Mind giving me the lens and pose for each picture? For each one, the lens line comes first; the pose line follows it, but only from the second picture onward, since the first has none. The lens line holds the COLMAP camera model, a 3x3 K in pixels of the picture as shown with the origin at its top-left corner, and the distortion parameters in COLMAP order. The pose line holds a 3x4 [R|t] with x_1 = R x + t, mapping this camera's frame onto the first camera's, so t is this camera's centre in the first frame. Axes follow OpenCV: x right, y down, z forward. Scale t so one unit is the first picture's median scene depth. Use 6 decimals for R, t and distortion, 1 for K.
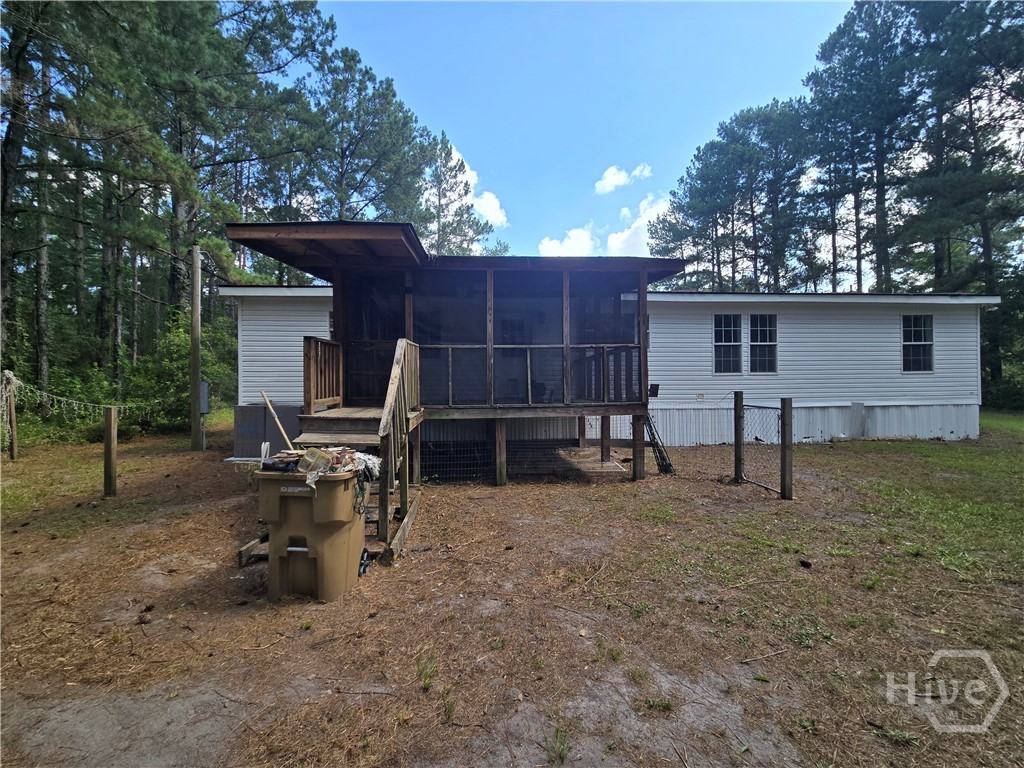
lens RADIAL K [[420.4, 0, 513.6], [0, 420.4, 384.3], [0, 0, 1]] dist [-0.000908, 0.000894]
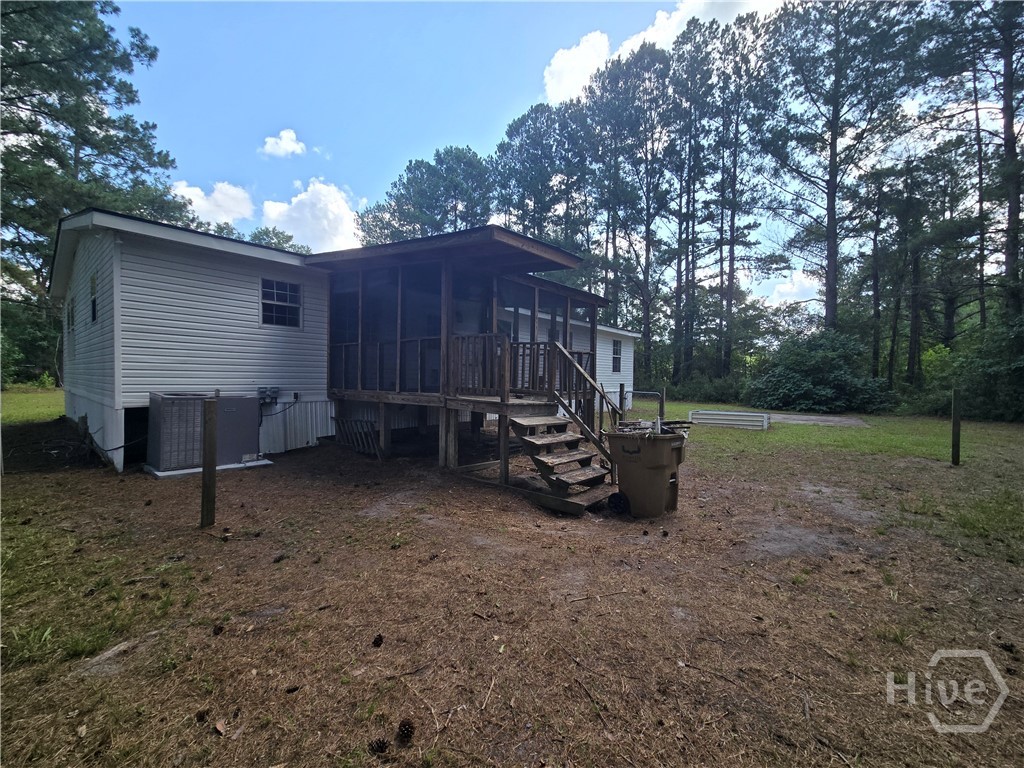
lens RADIAL K [[420.4, 0, 517.3], [0, 420.4, 385.7], [0, 0, 1]] dist [-0.000908, 0.000894]
pose [[0.697212, 0.012972, 0.716747, -0.187434], [-0.030497, 0.999468, 0.011578, 0.001223], [-0.716216, -0.029931, 0.697237, 0.027100]]
